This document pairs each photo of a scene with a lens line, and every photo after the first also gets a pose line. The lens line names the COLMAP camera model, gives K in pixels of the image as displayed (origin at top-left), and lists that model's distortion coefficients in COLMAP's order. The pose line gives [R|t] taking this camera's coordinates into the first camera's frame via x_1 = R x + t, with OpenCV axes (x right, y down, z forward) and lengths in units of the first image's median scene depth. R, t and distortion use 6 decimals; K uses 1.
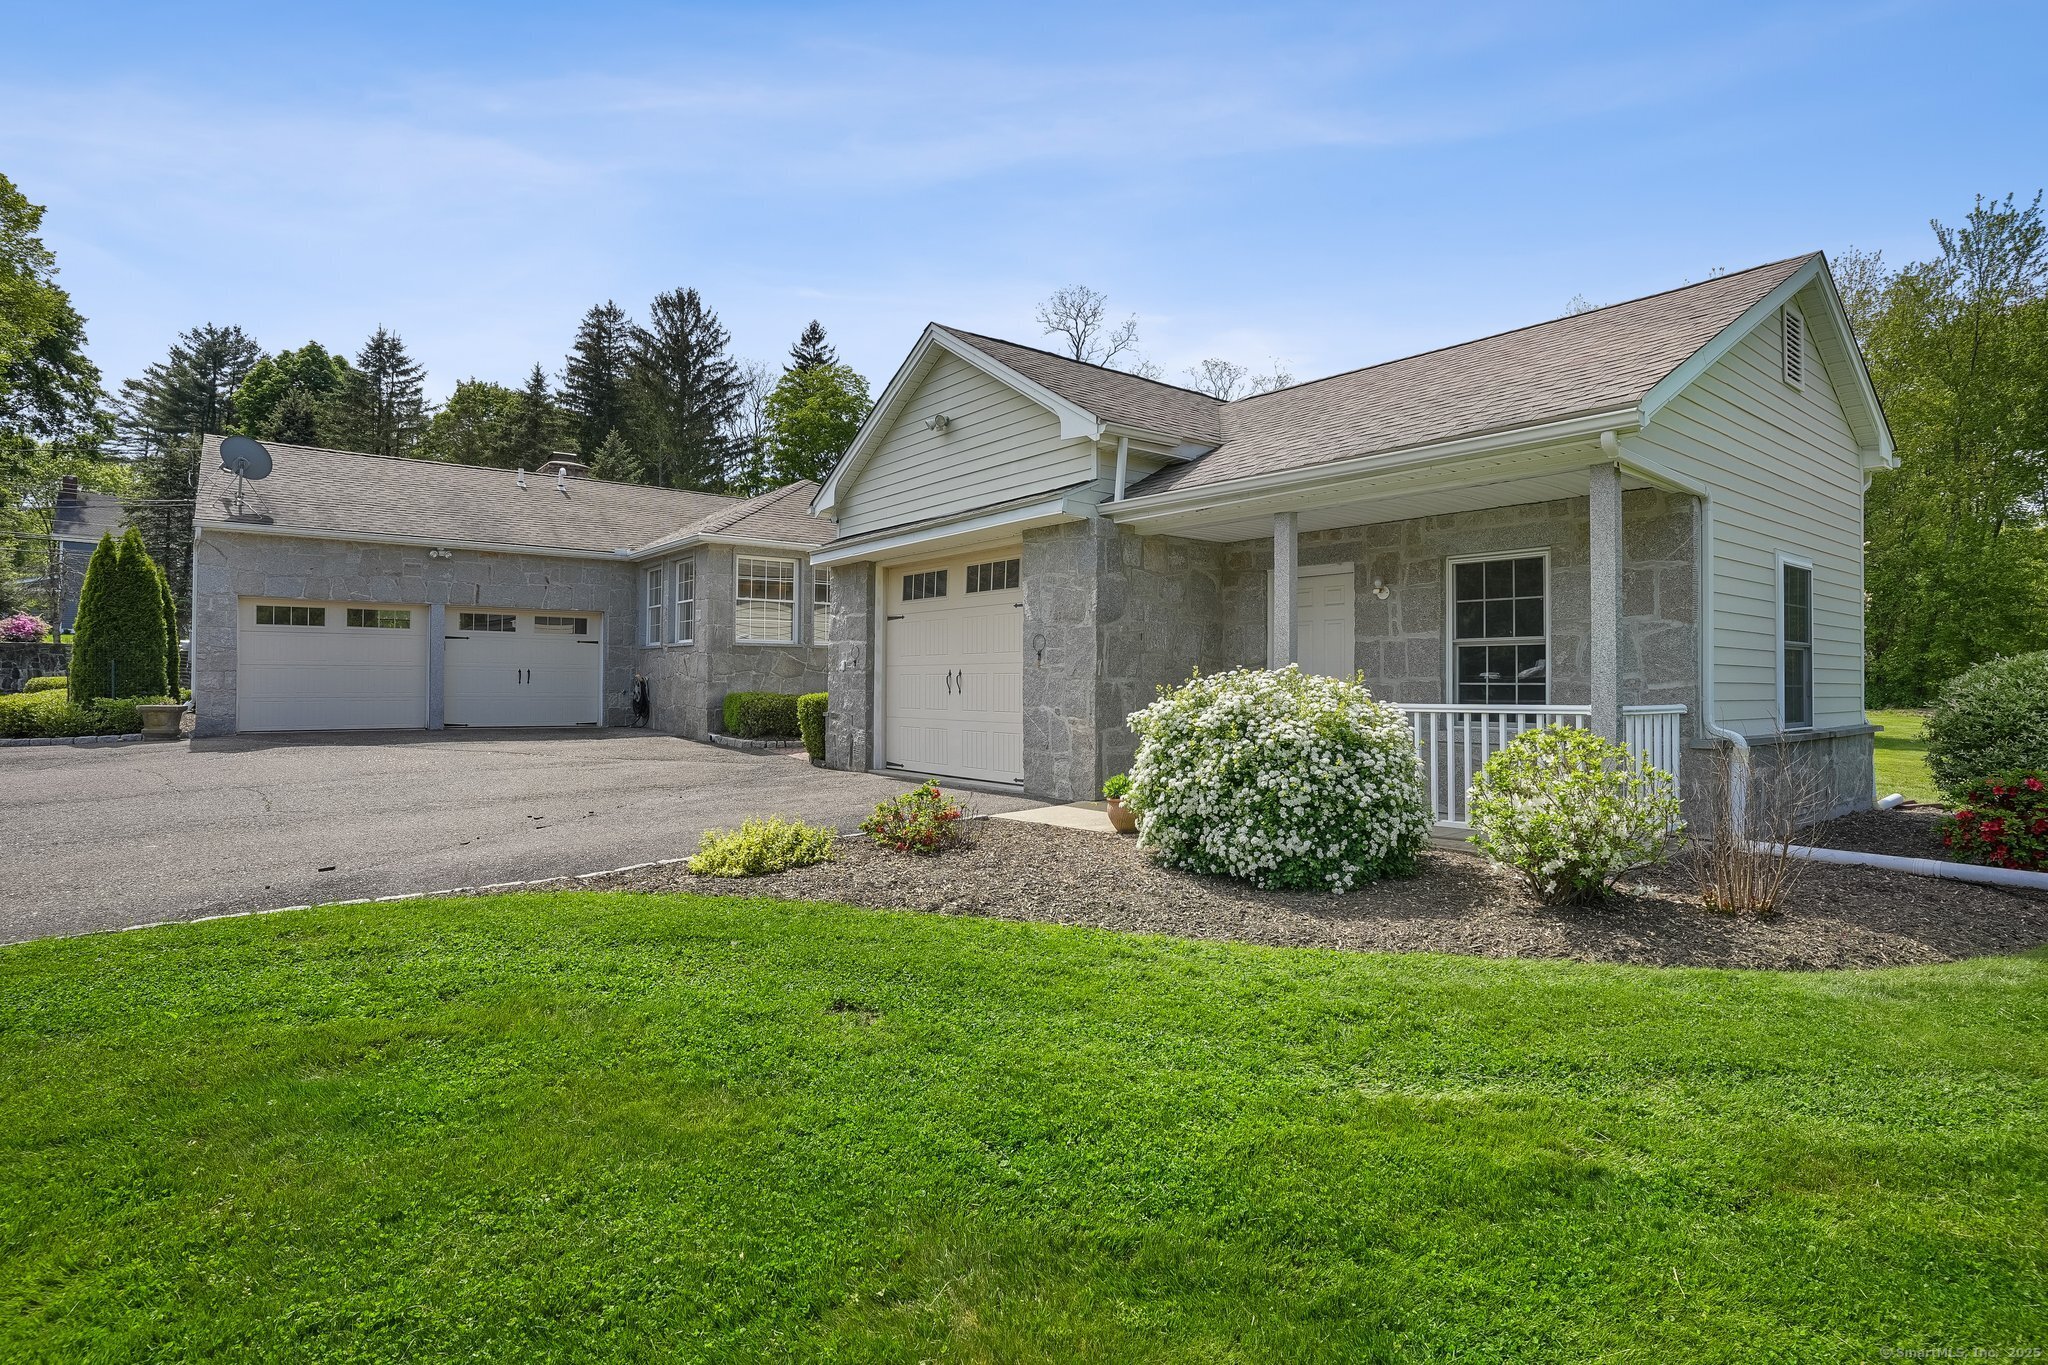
lens RADIAL K [[1002.6, 0, 1015.9], [0, 1002.6, 673.9], [0, 0, 1]] dist [-0.004110, -0.000187]
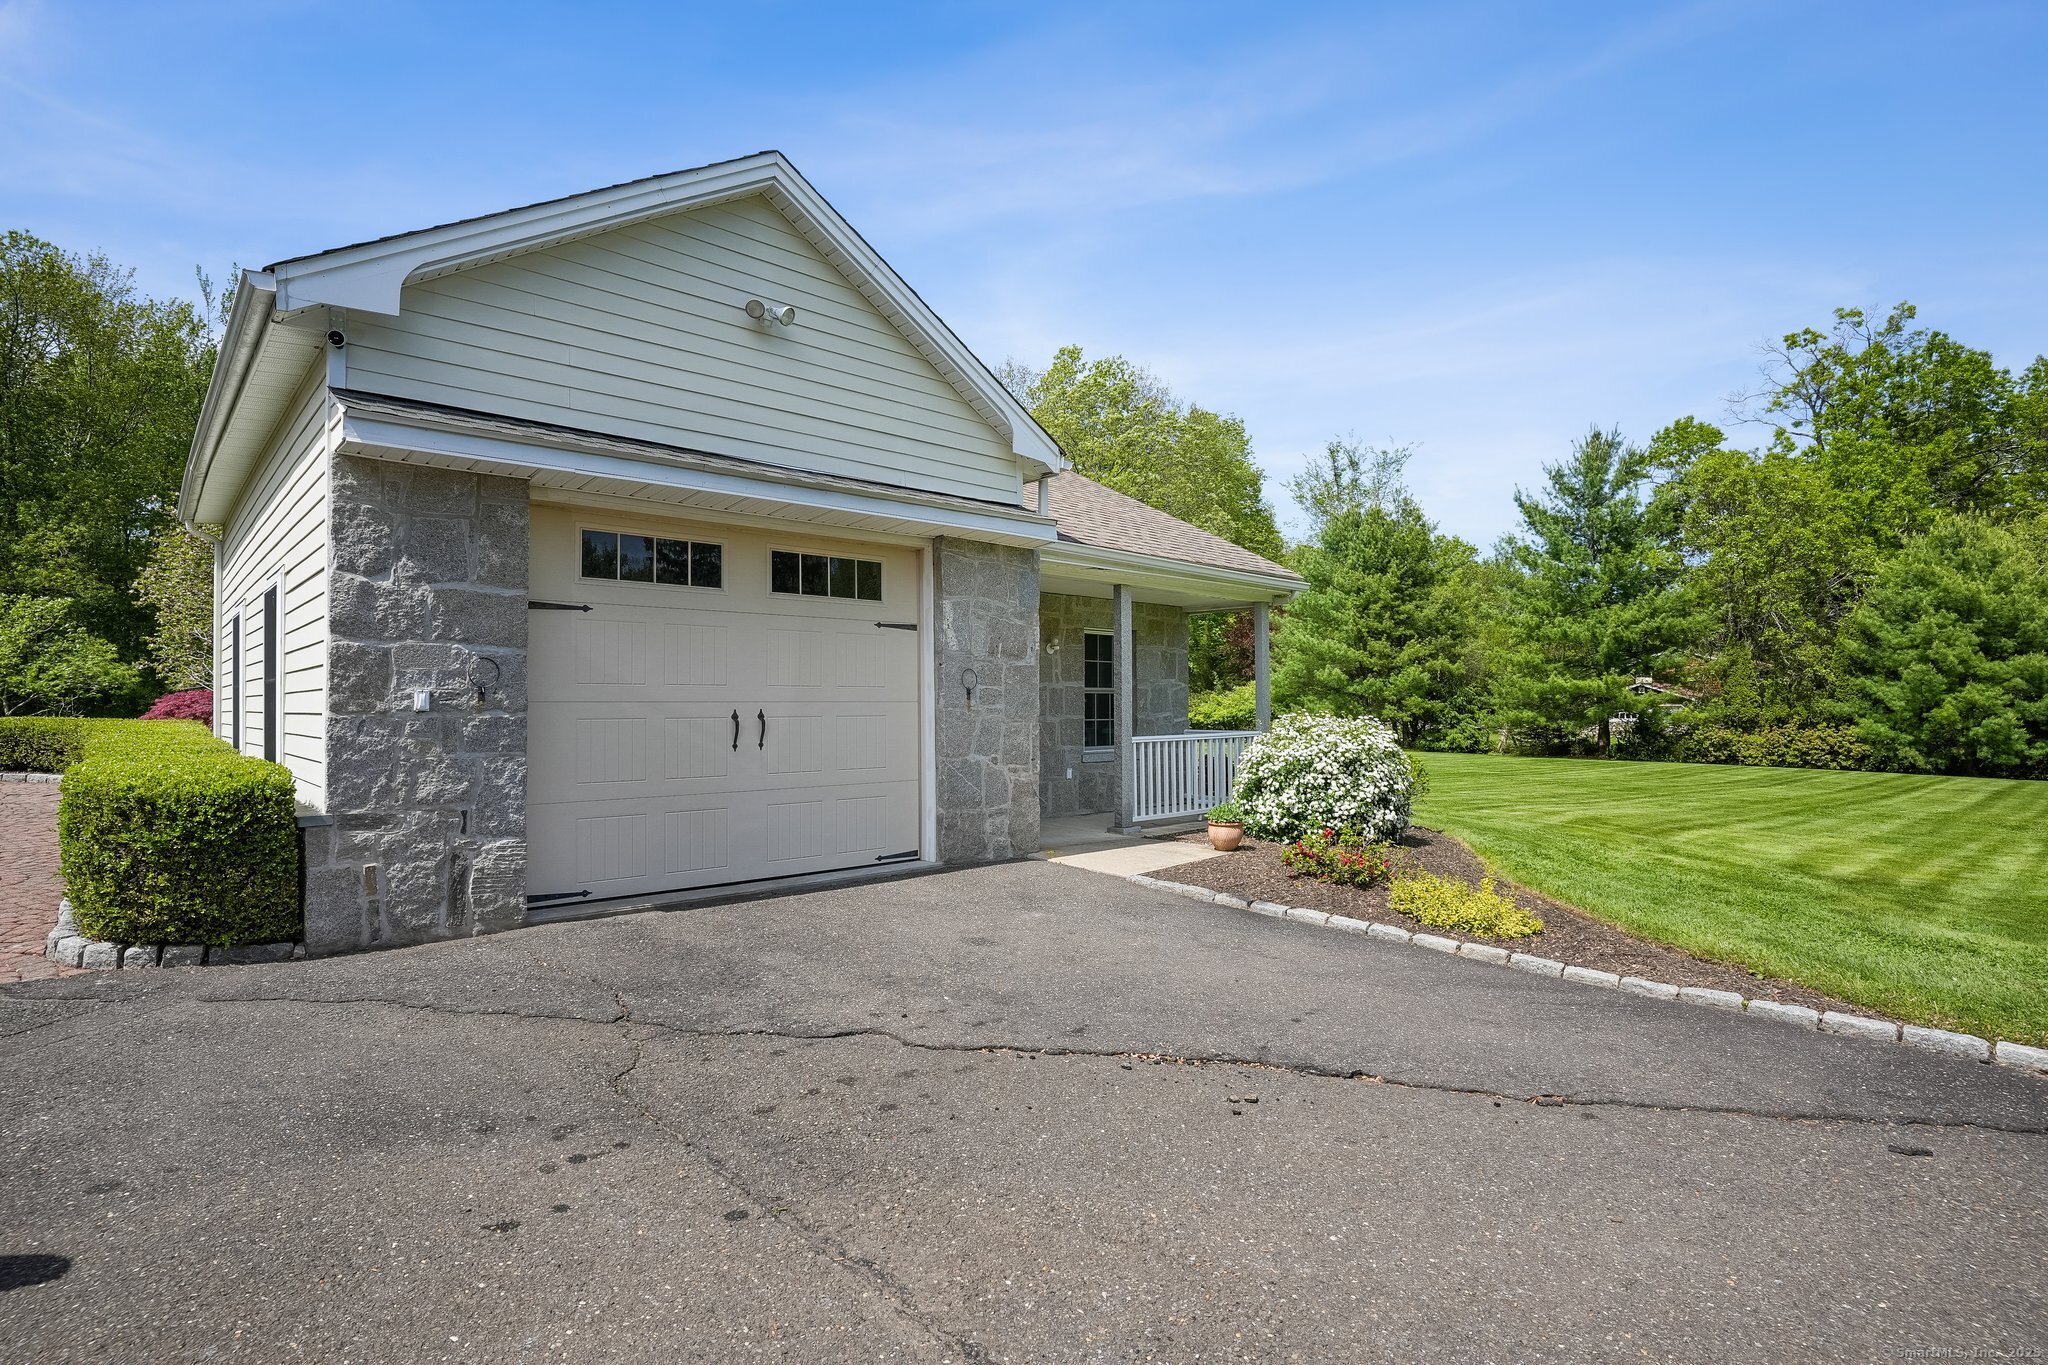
lens RADIAL K [[1002.6, 0, 1016.9], [0, 1002.6, 693.9], [0, 0, 1]] dist [-0.004110, -0.000187]
pose [[-0.051143, 0.006799, 0.998668, -0.809738], [-0.008519, 0.999937, -0.007244, -0.013205], [-0.998655, -0.008878, -0.051082, 1.006451]]
